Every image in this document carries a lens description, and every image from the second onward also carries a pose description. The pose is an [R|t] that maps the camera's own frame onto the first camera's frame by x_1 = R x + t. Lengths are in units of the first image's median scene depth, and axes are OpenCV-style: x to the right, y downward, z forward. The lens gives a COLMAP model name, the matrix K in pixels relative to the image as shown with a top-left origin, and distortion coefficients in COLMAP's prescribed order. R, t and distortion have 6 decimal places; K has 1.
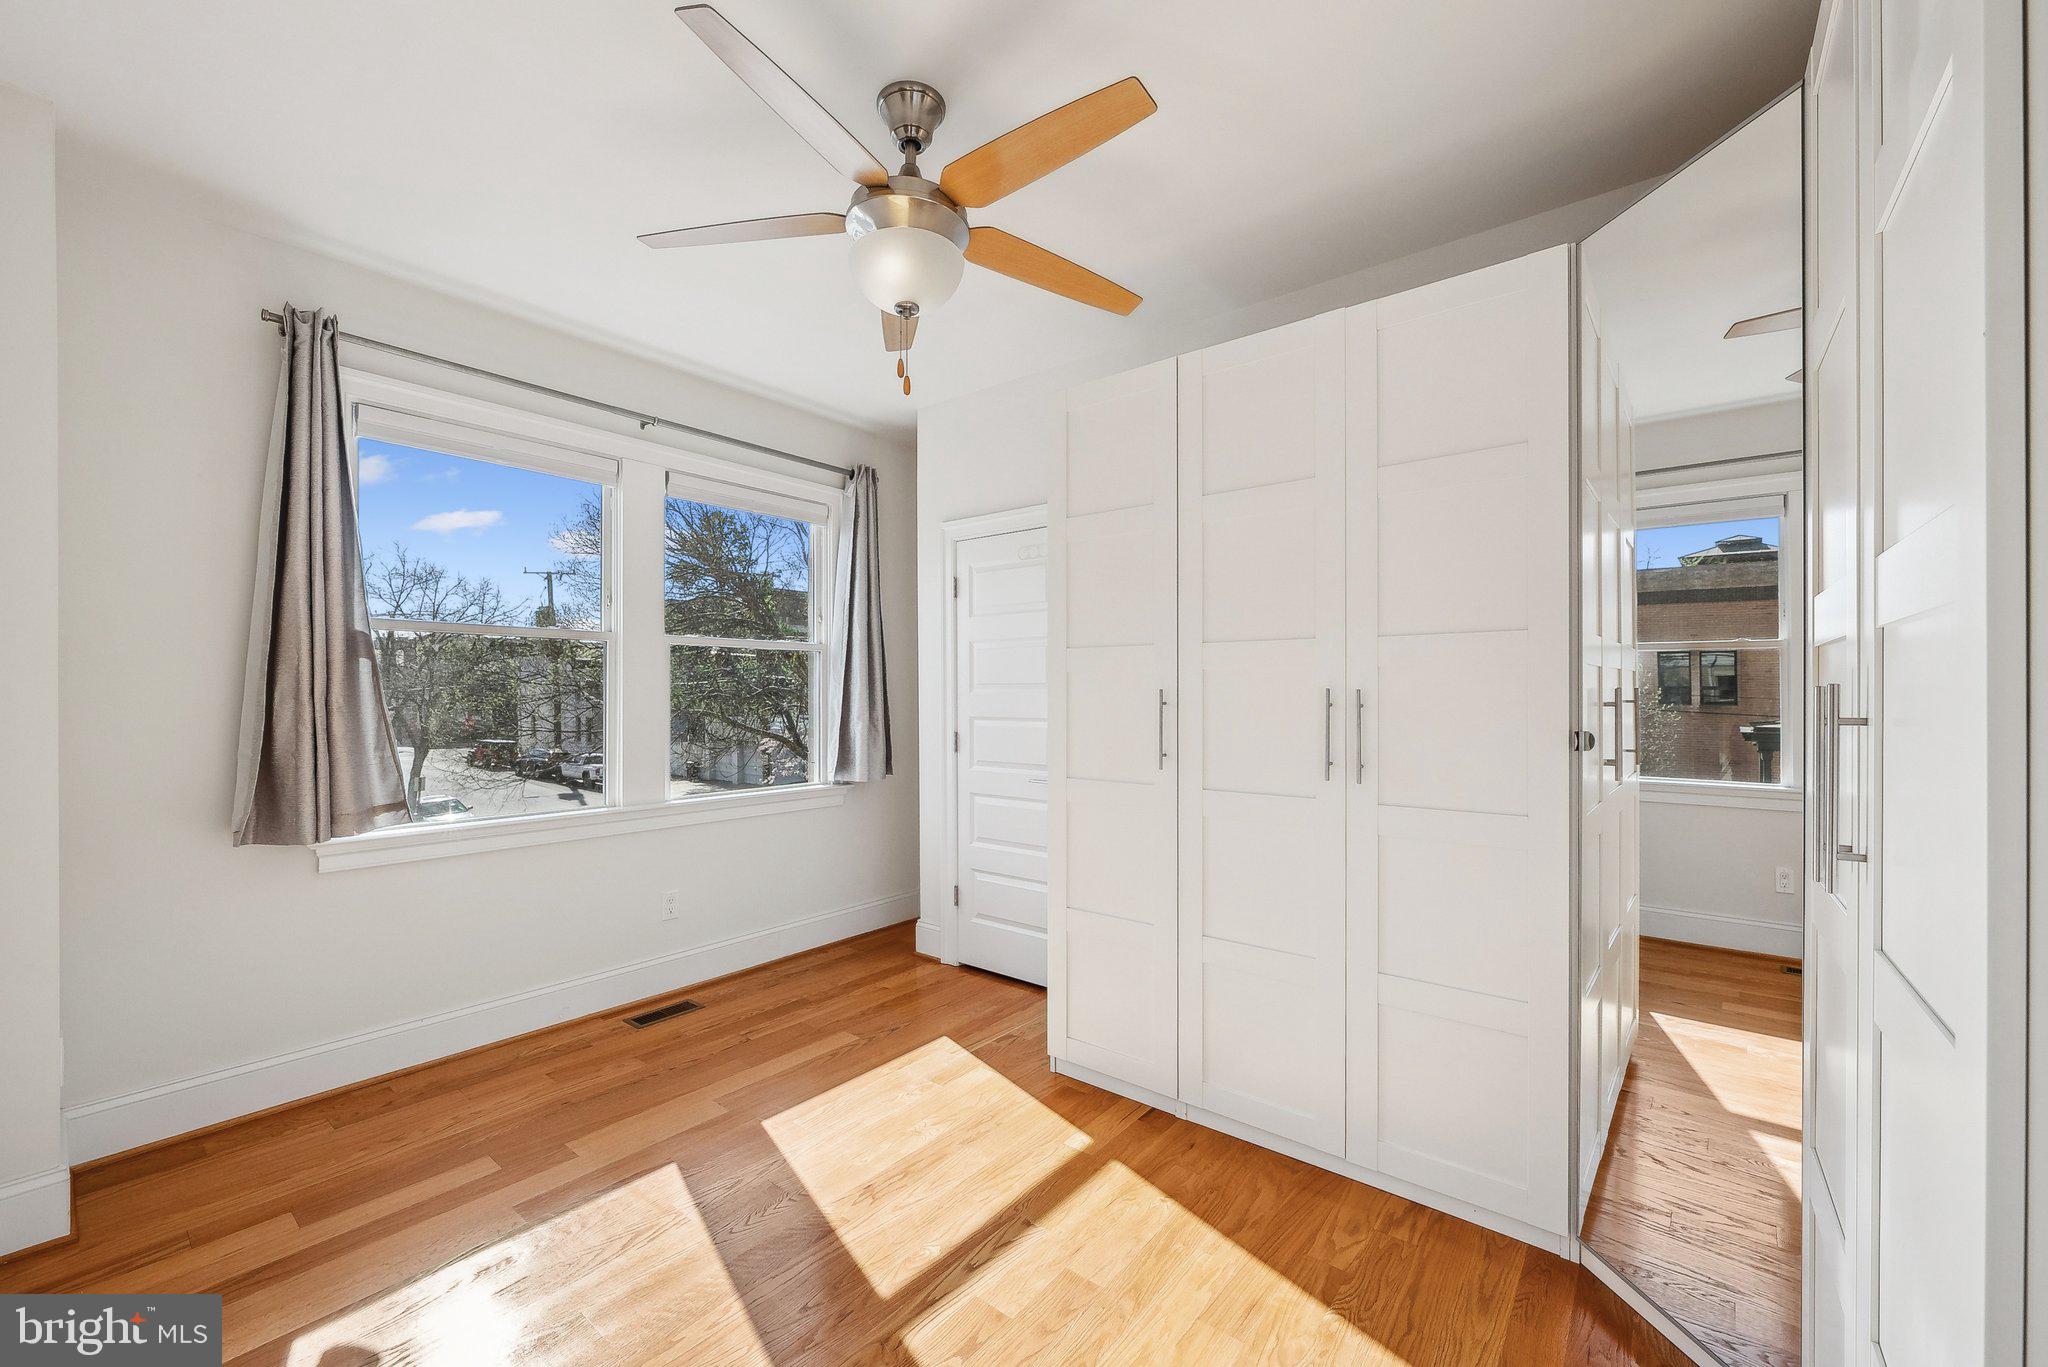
lens RADIAL K [[800.5, 0, 1006.3], [0, 800.5, 693.2], [0, 0, 1]] dist [0.002220, 0.000318]
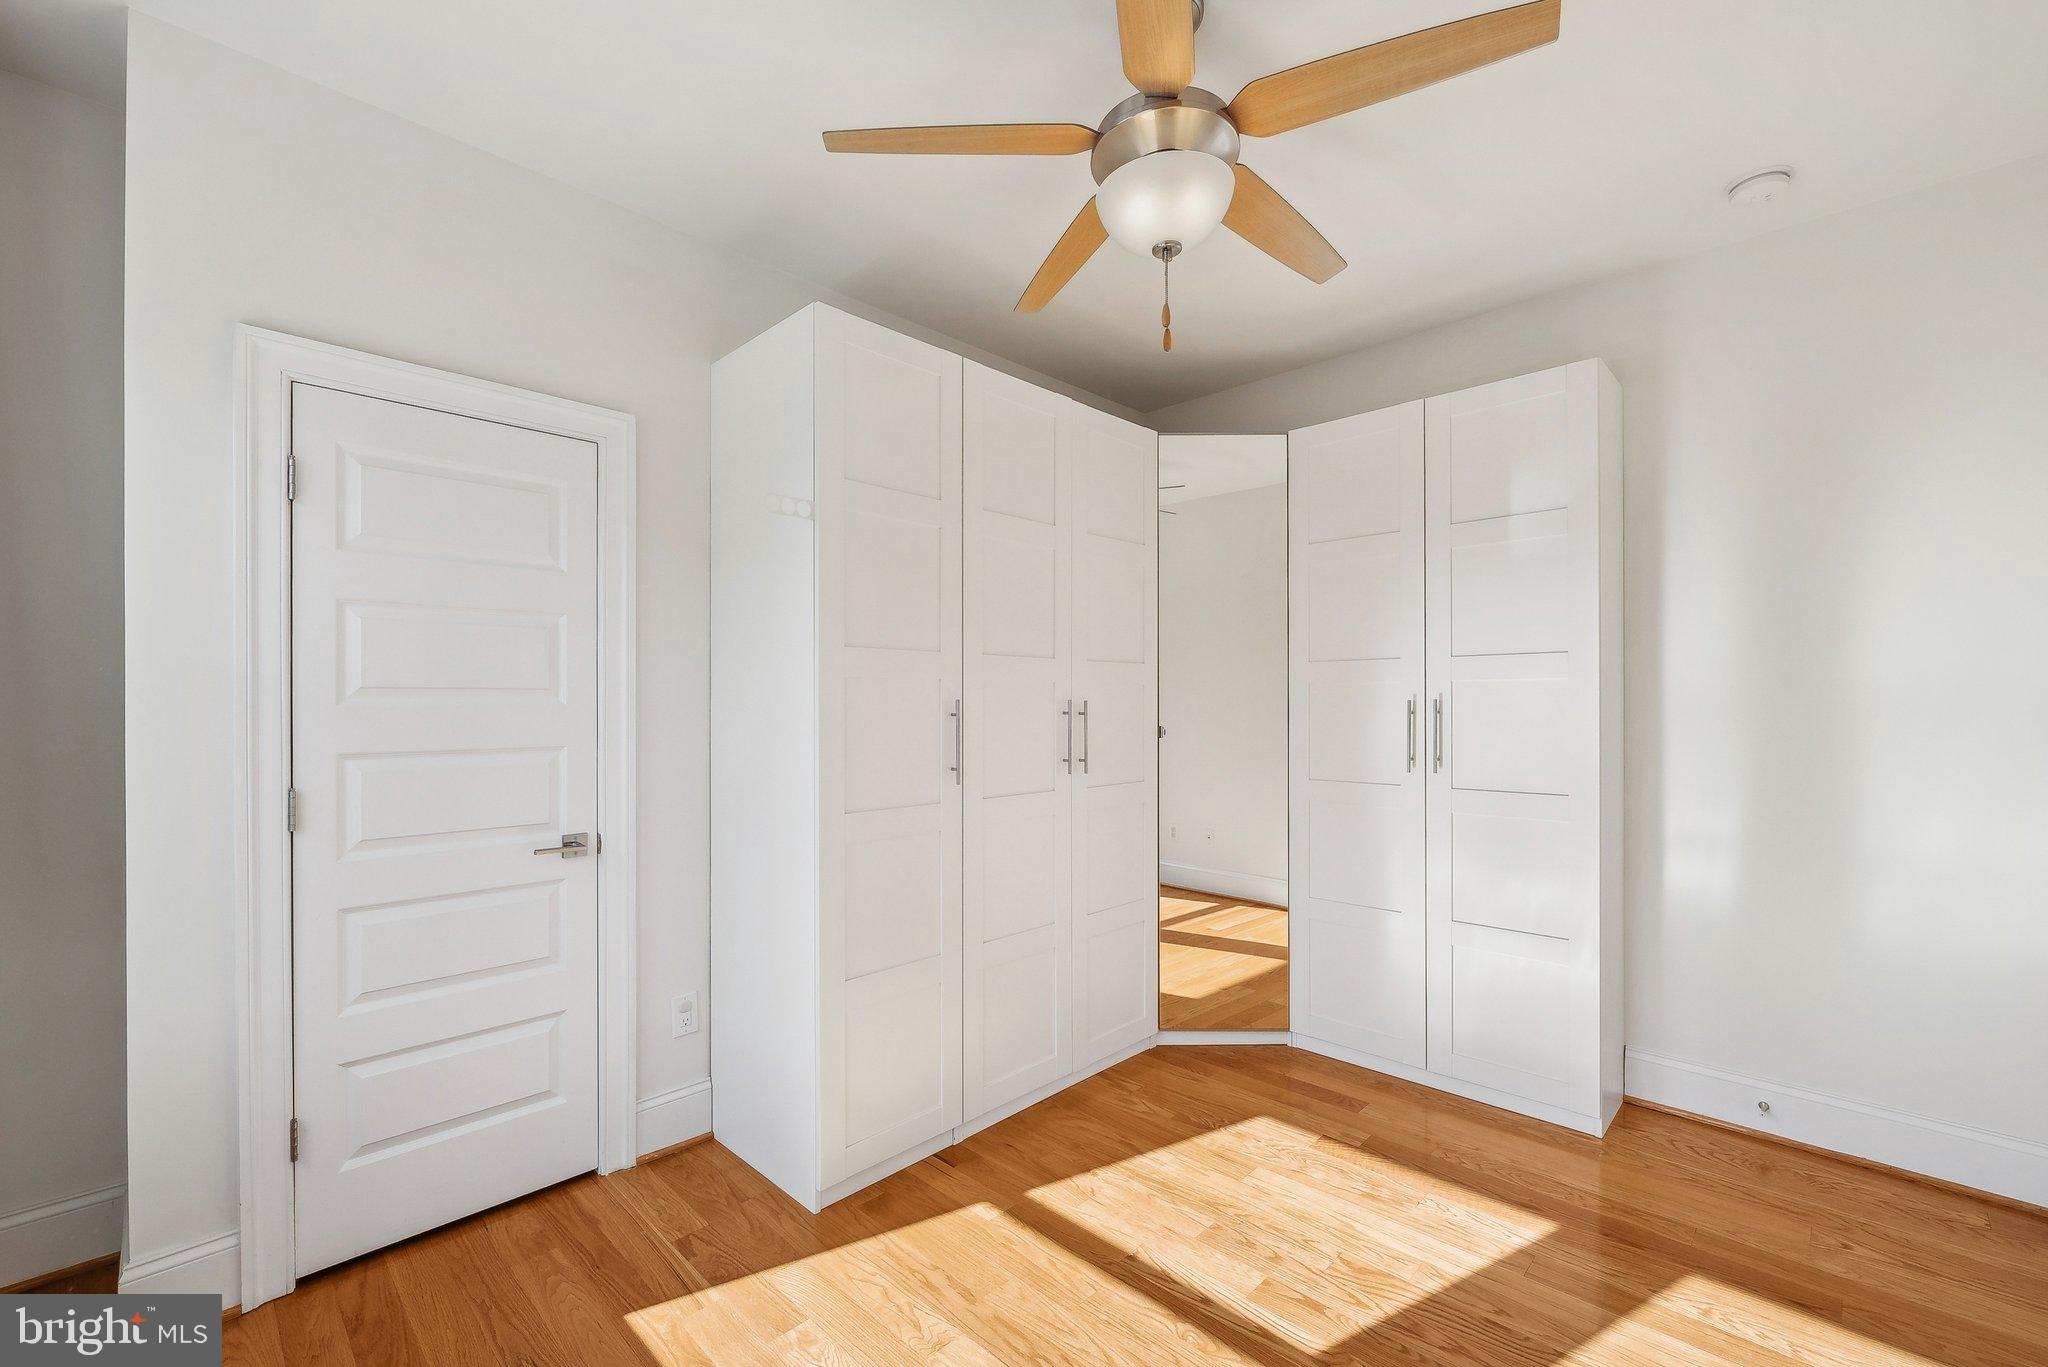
lens RADIAL K [[847.1, 0, 1013.3], [0, 847.1, 690.4], [0, 0, 1]] dist [-0.020389, -0.000169]
pose [[0.092045, 0.005433, 0.995740, -0.834679], [-0.004010, 0.999979, -0.005086, -0.014376], [-0.995747, -0.003525, 0.092065, 0.883110]]
